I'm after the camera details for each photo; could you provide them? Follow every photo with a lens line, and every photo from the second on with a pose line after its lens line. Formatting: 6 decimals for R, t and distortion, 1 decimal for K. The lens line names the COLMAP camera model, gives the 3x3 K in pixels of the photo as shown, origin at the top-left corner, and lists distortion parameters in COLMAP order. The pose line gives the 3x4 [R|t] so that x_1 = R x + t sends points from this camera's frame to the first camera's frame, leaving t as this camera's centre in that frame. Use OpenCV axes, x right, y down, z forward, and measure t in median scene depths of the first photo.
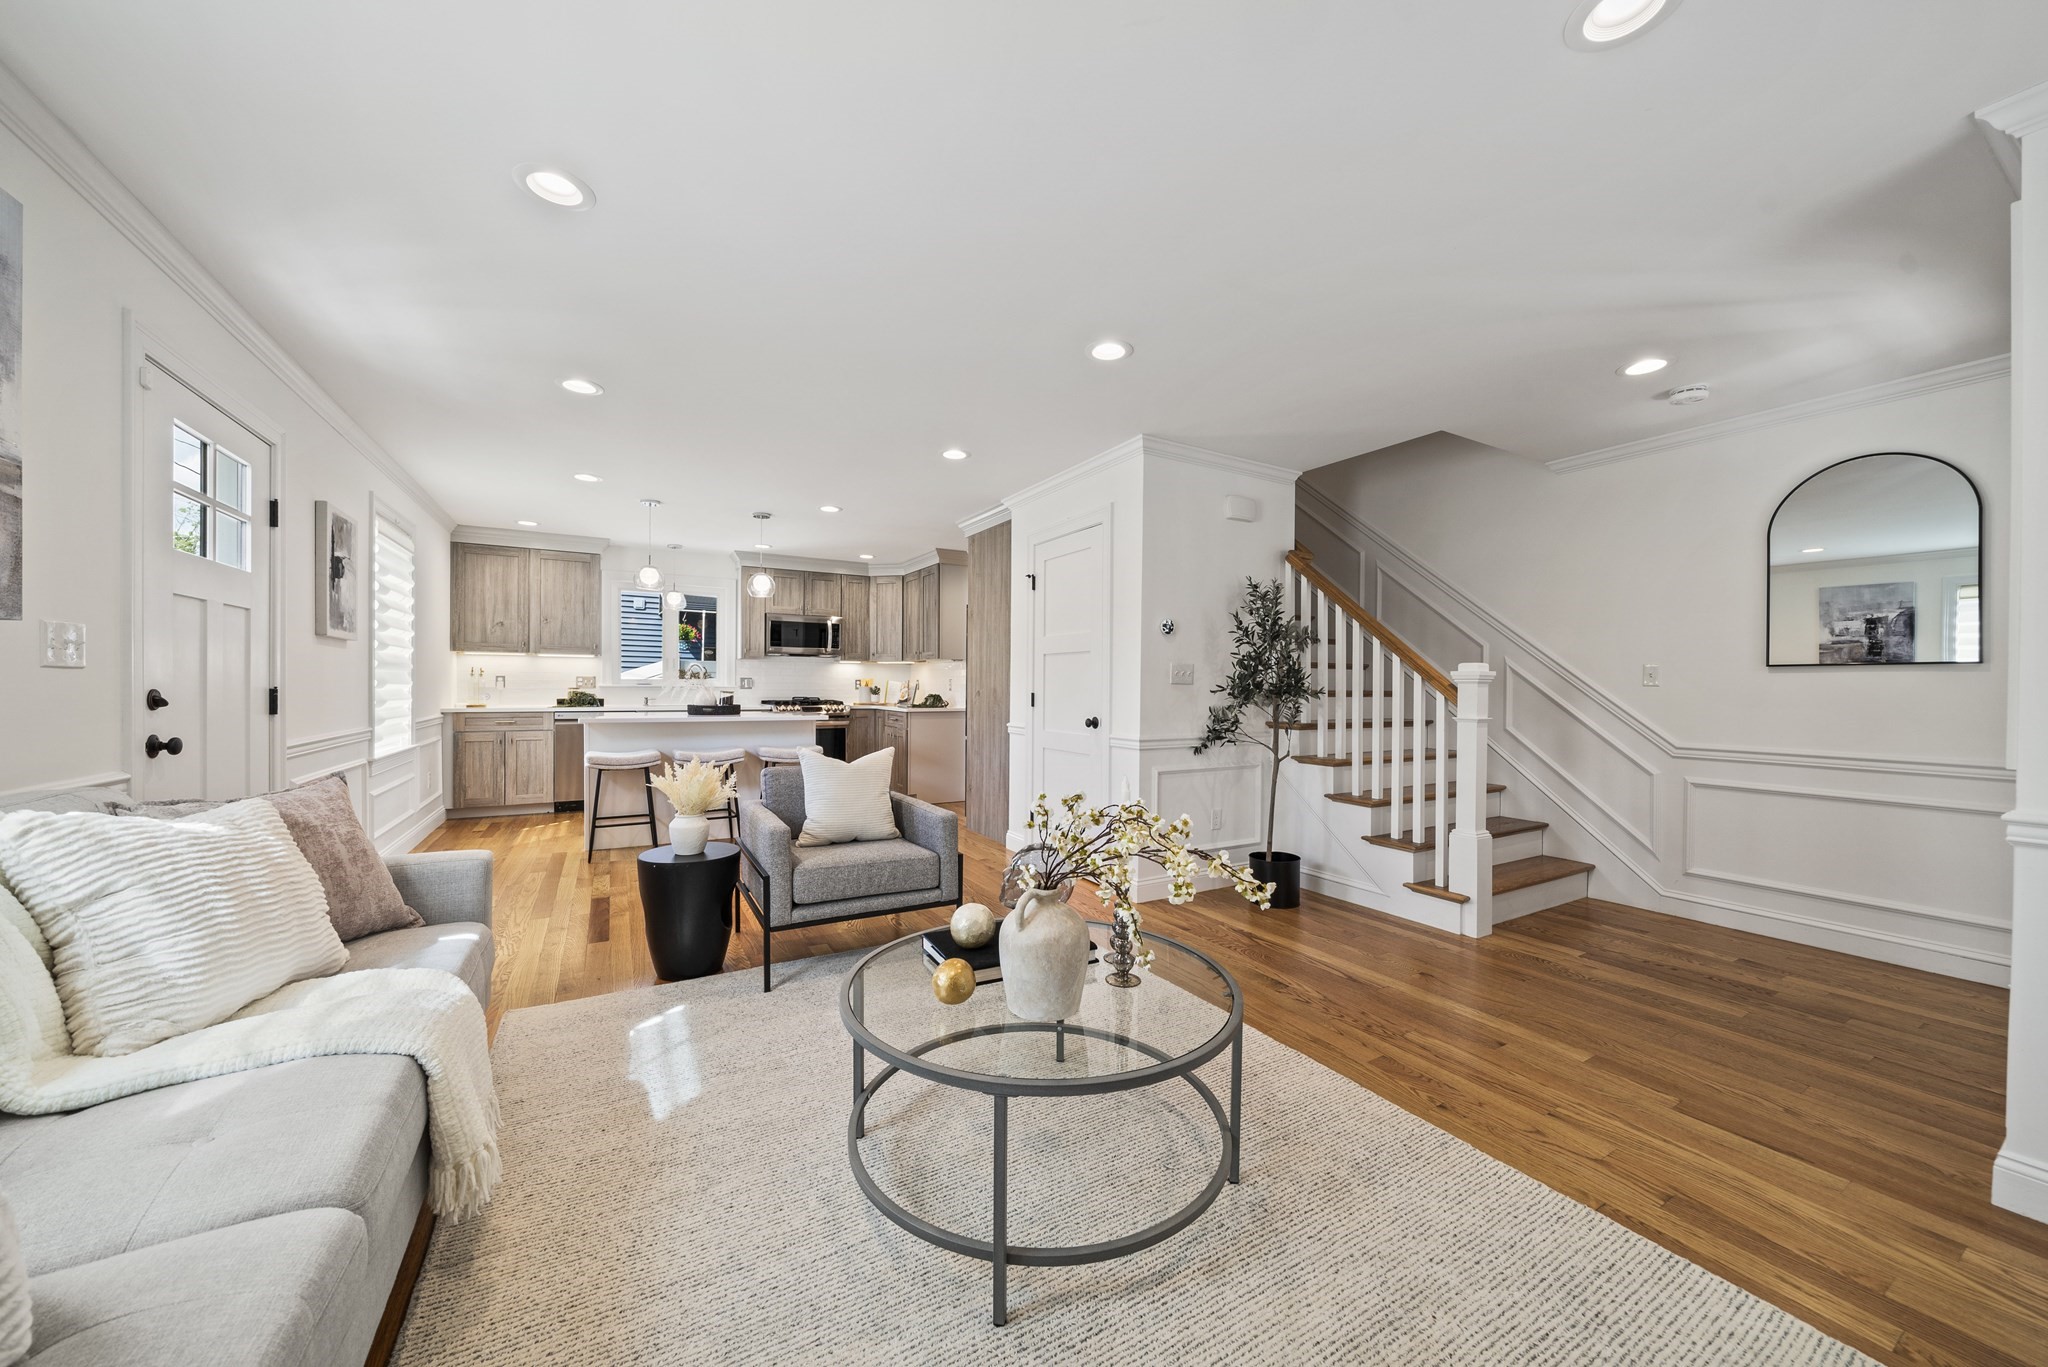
lens RADIAL K [[728.1, 0, 1021.4], [0, 728.1, 685.4], [0, 0, 1]] dist [-0.000795, -0.000059]
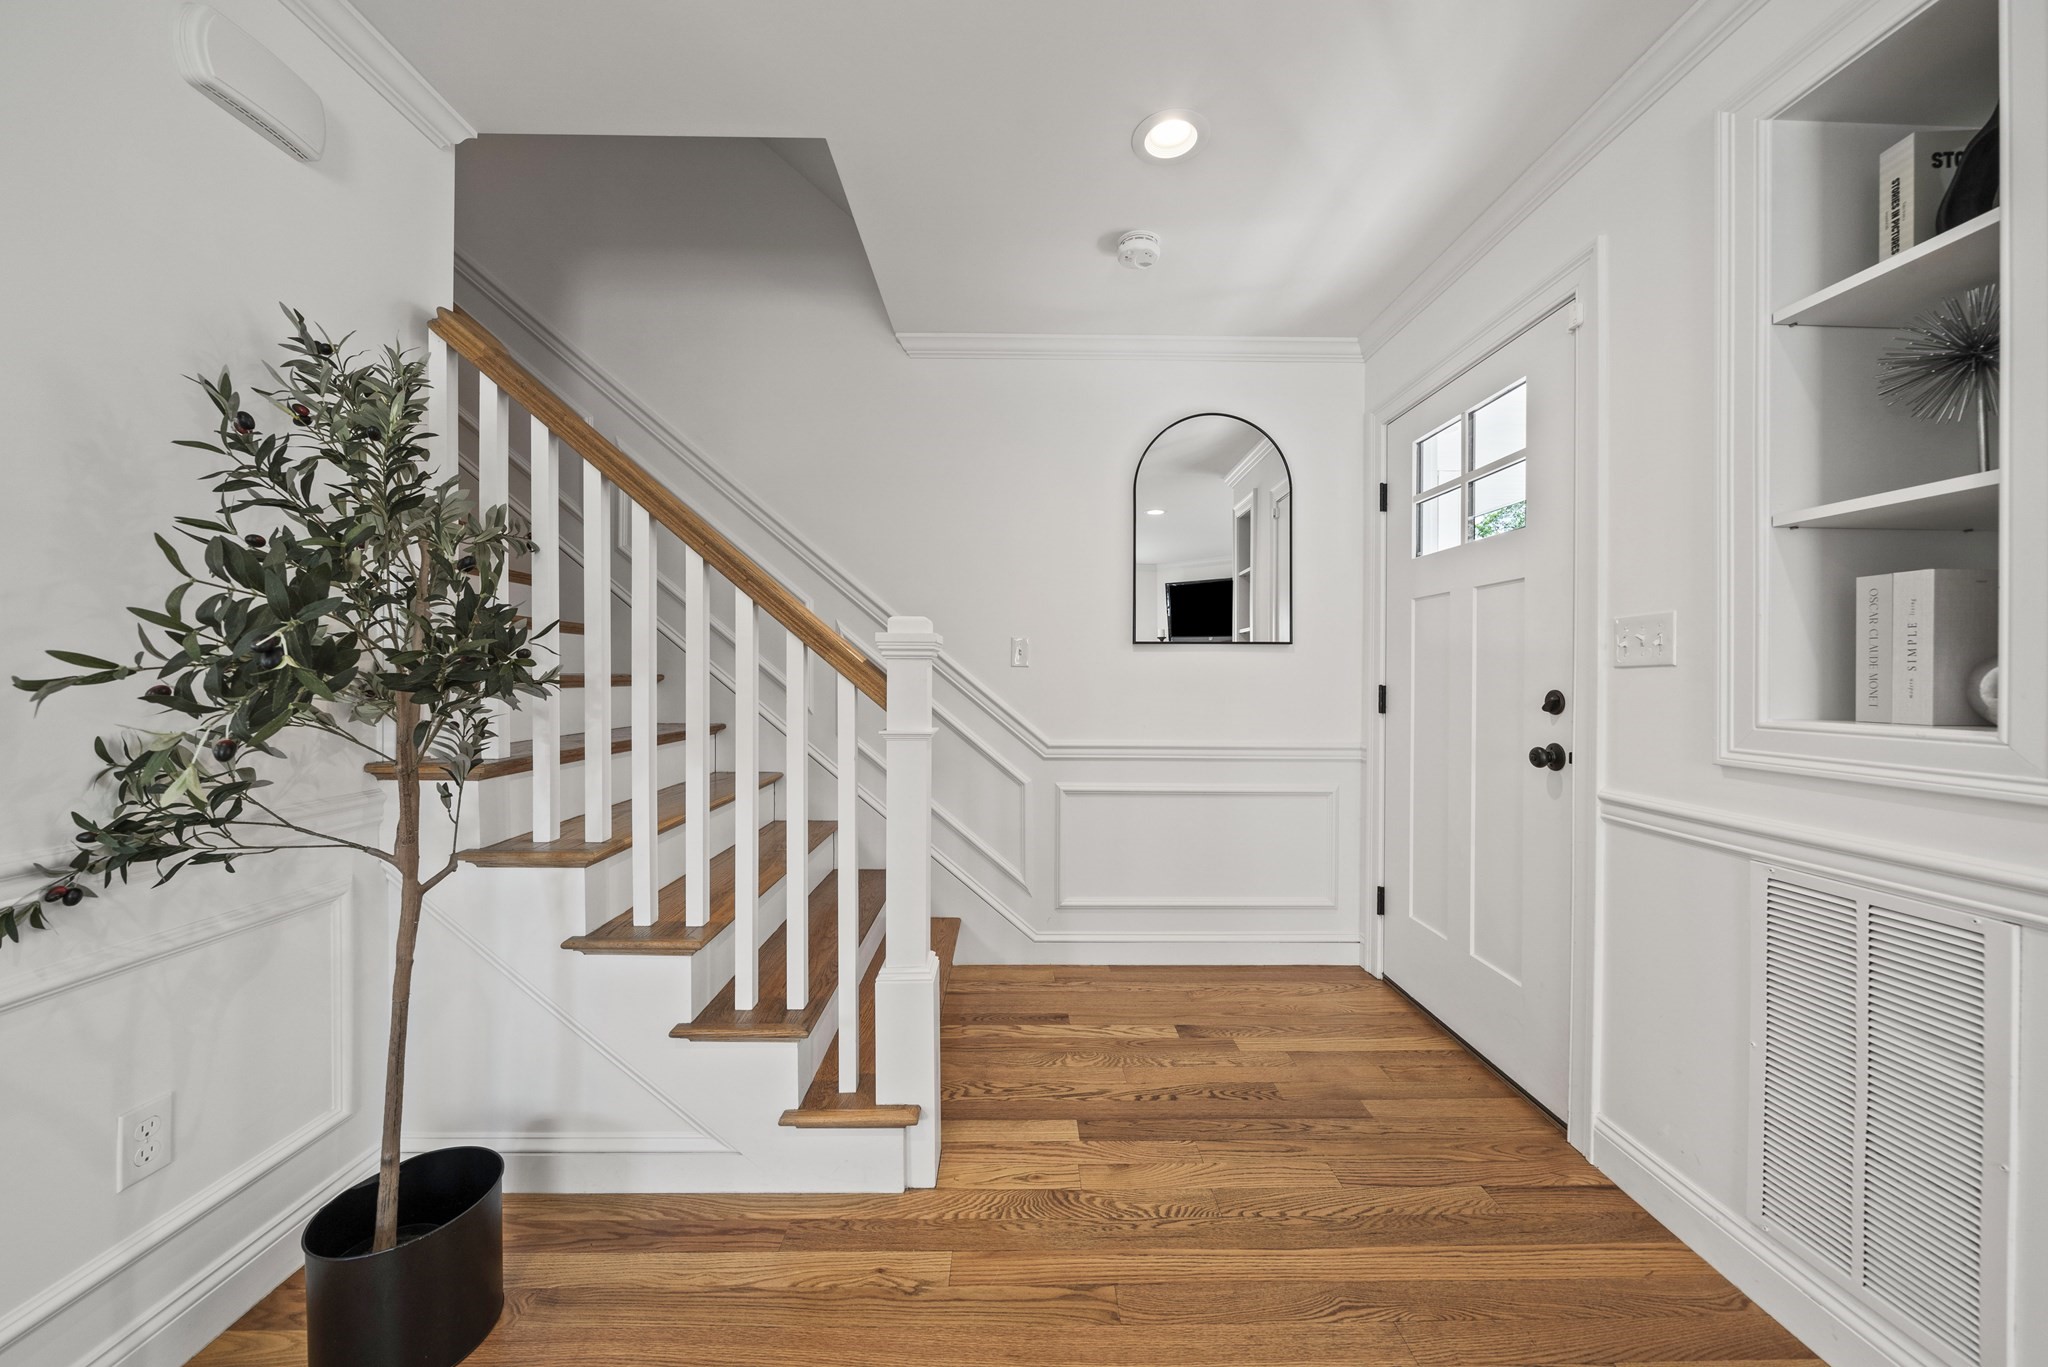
lens RADIAL K [[717.1, 0, 1024.0], [0, 717.1, 683.5], [0, 0, 1]] dist [-0.007385, -0.000303]
pose [[0.474880, -0.014936, 0.879924, 0.205313], [-0.005024, 0.999794, 0.019683, 0.003332], [-0.880036, -0.013768, 0.474707, 0.620700]]
